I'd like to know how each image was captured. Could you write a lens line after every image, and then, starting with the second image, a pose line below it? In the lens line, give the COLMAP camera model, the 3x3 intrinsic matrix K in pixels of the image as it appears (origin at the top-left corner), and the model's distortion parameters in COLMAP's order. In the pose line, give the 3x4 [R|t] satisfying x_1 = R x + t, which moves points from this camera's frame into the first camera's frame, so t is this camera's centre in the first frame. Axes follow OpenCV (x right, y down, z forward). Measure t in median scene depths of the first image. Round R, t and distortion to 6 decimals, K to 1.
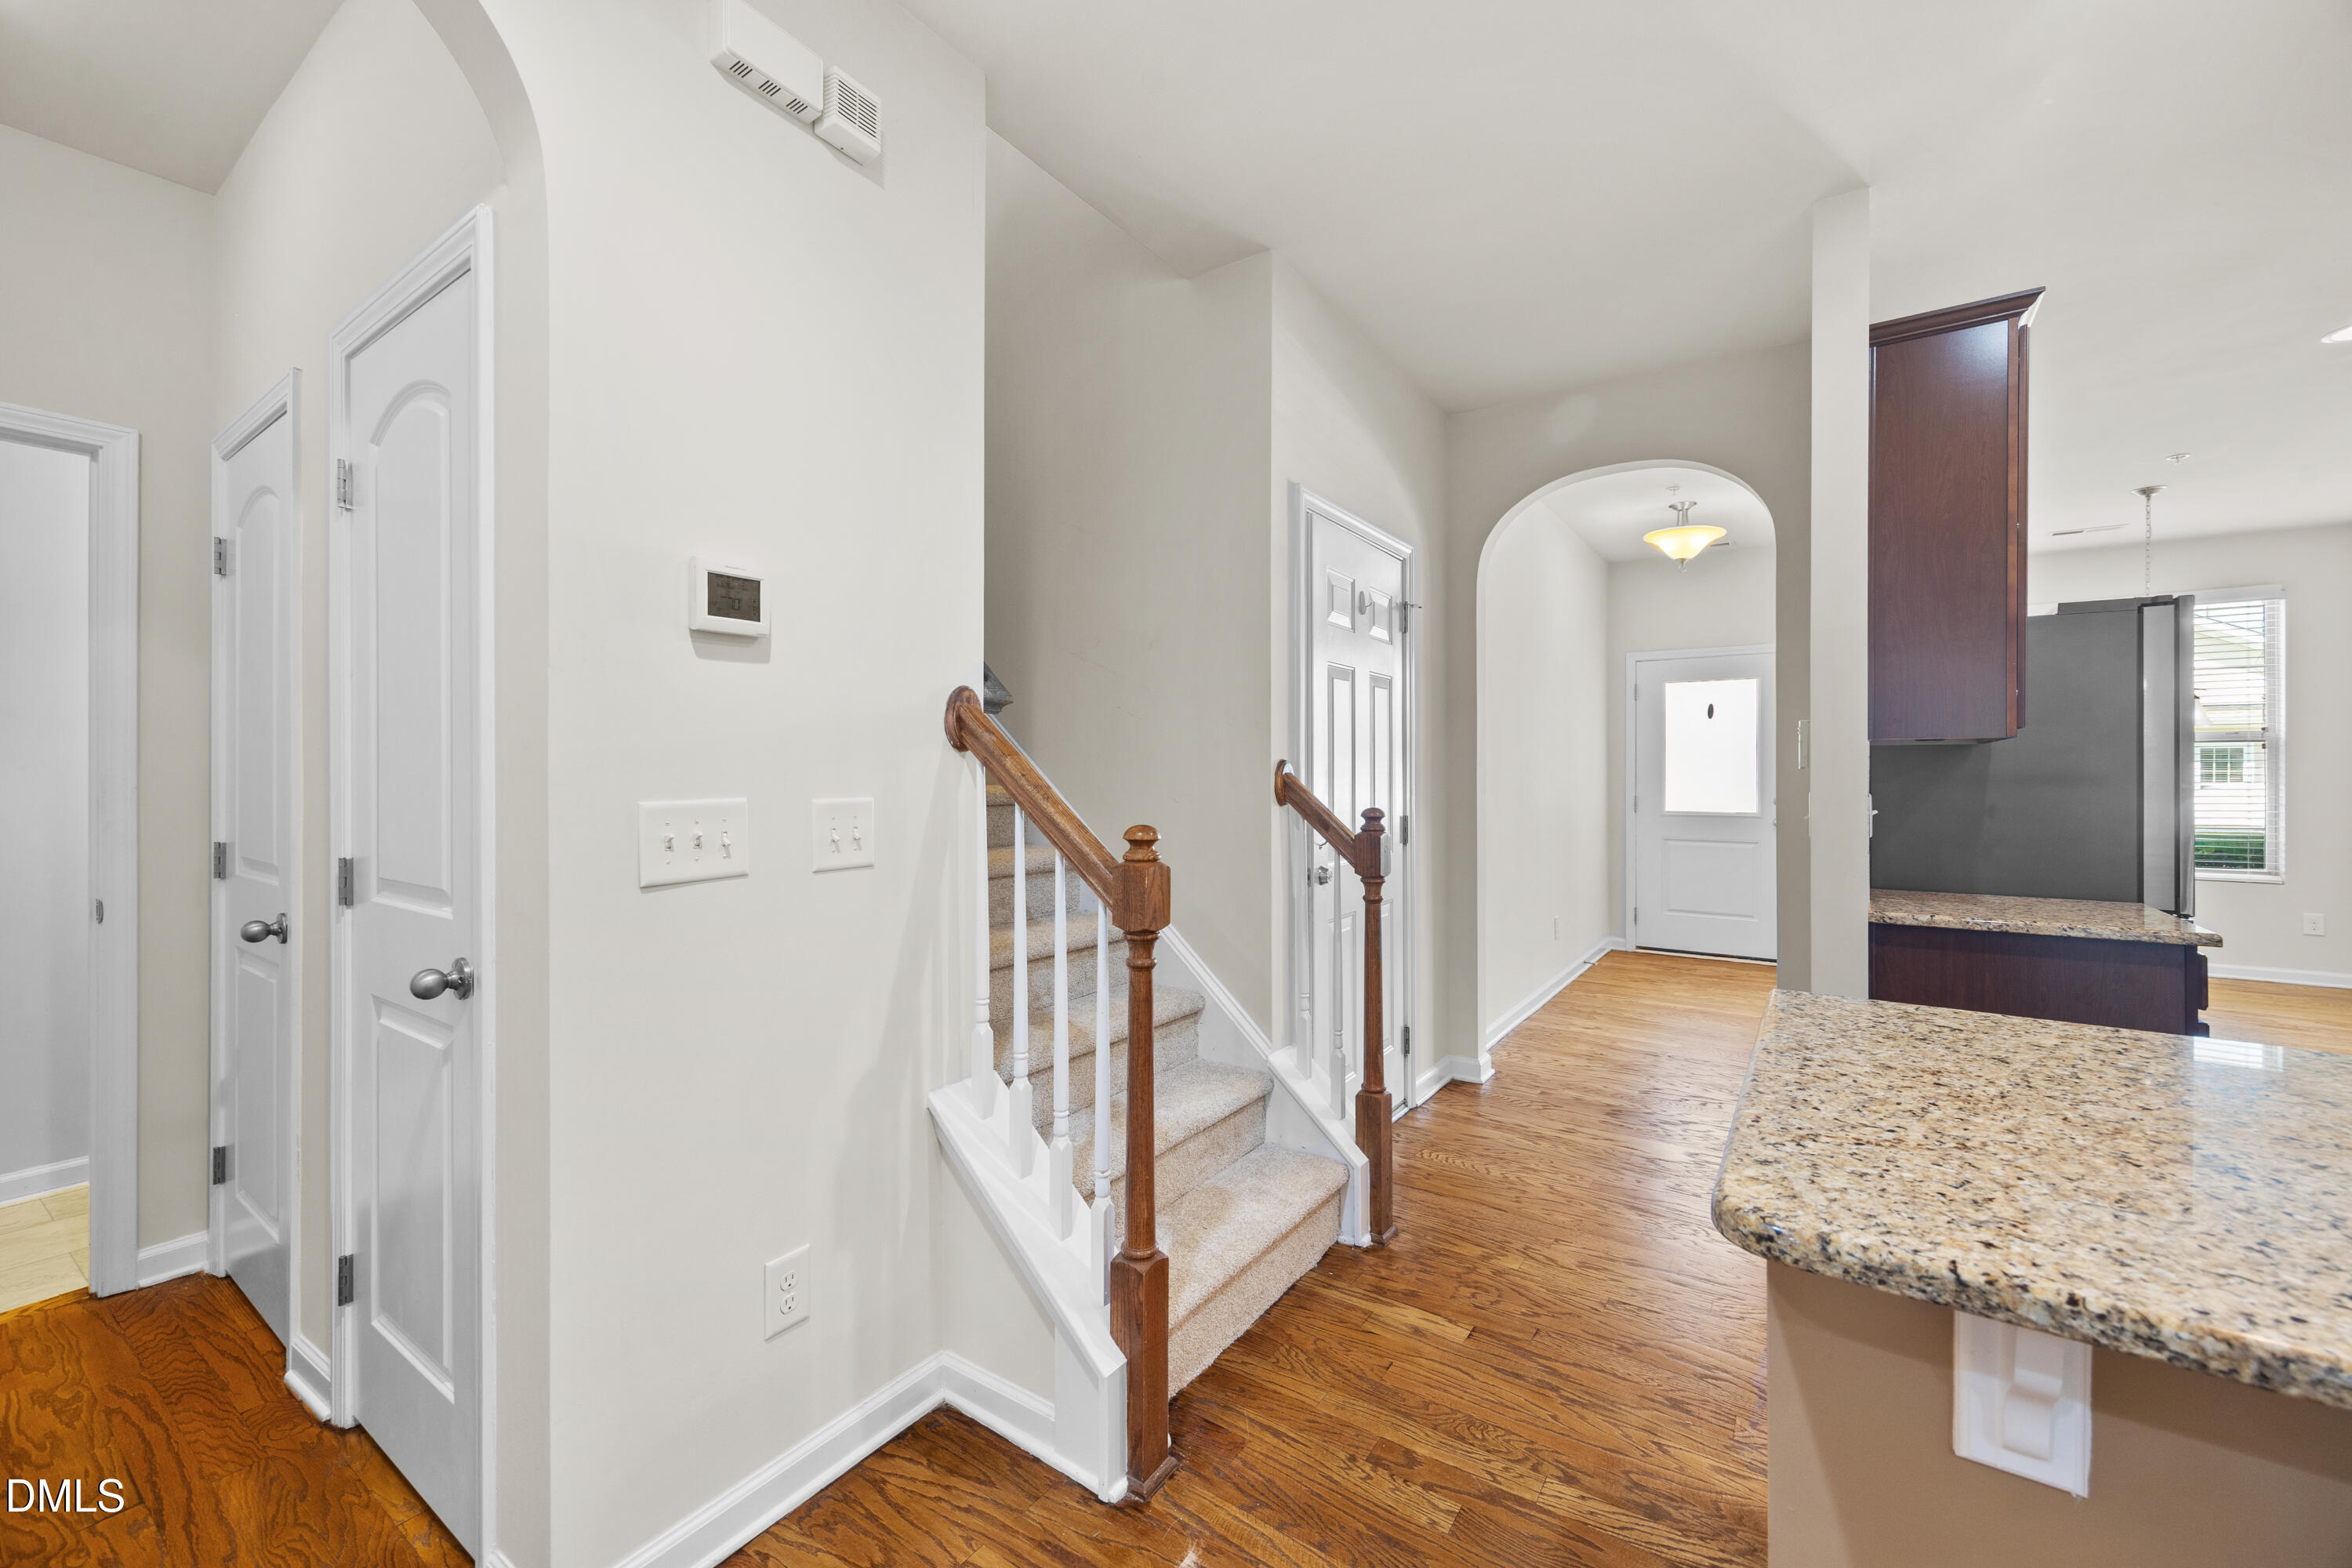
lens RADIAL K [[948.1, 0, 1179.4], [0, 948.1, 778.0], [0, 0, 1]] dist [0.001781, 0.000207]
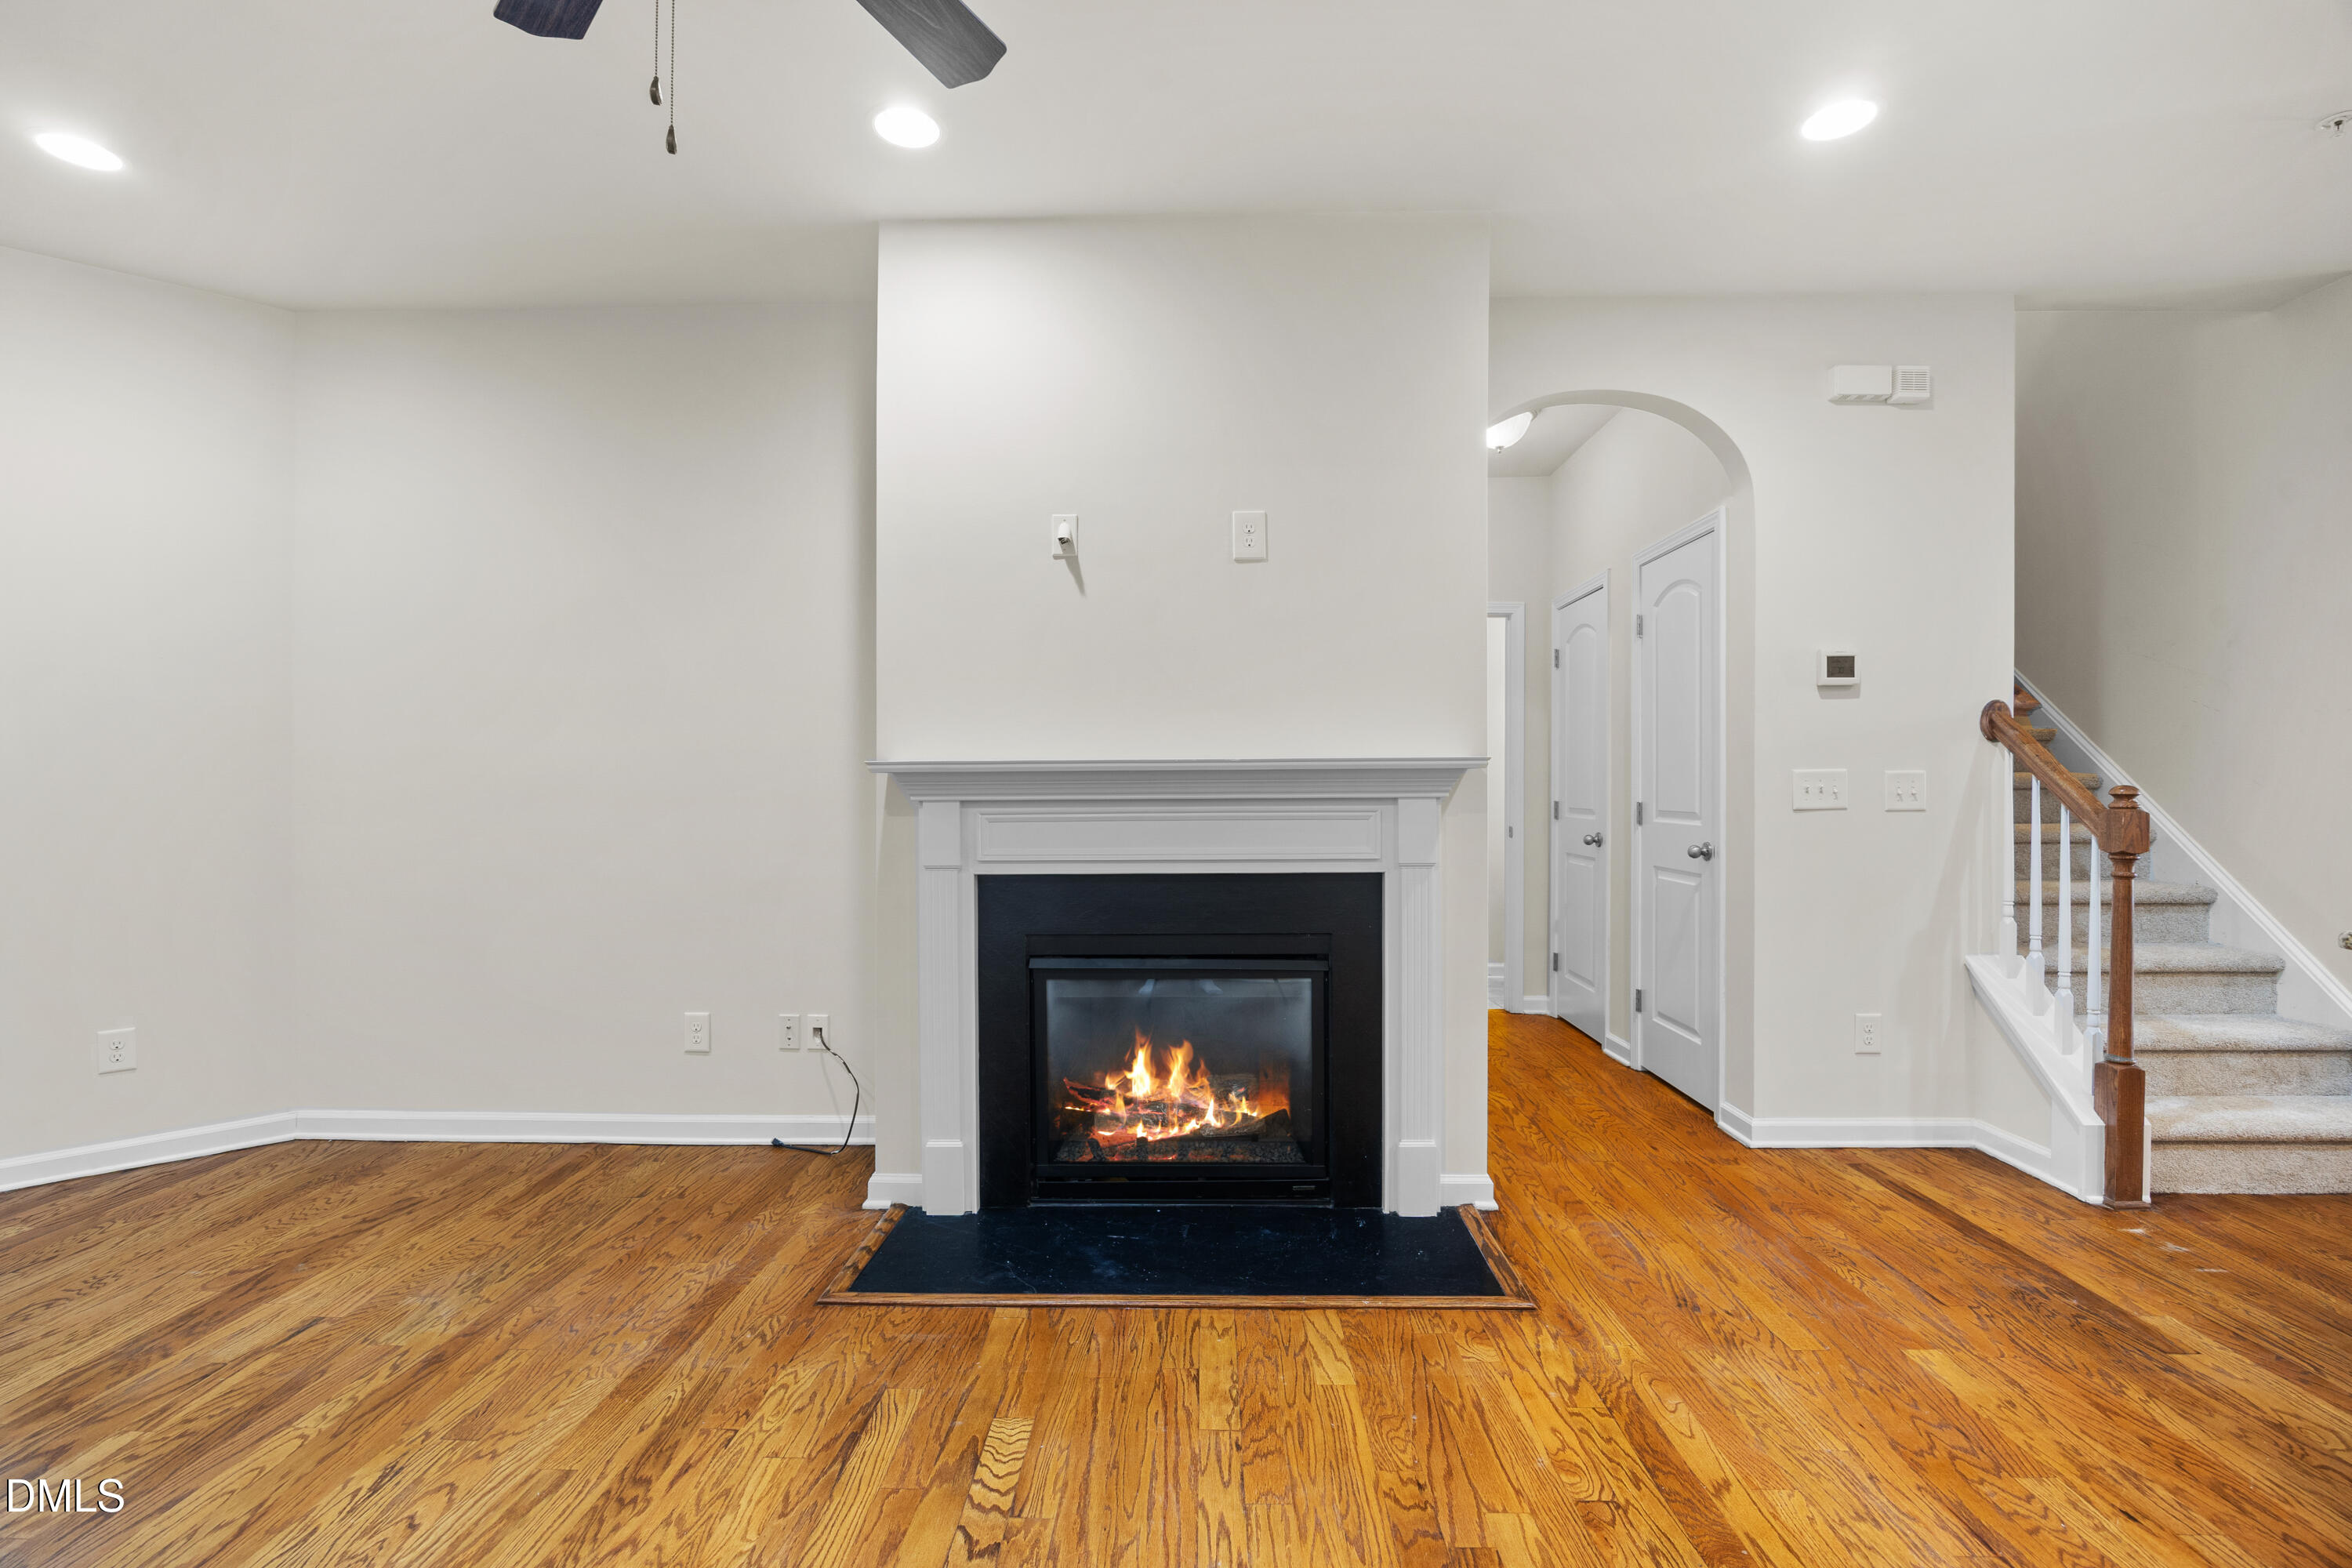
lens RADIAL K [[1031.5, 0, 1171.2], [0, 1031.5, 789.6], [0, 0, 1]] dist [-0.016862, 0.001045]
pose [[0.550505, 0.002867, -0.834827, 0.430274], [-0.002680, 0.999995, 0.001667, 0.051762], [0.834827, 0.001319, 0.550510, -1.057285]]
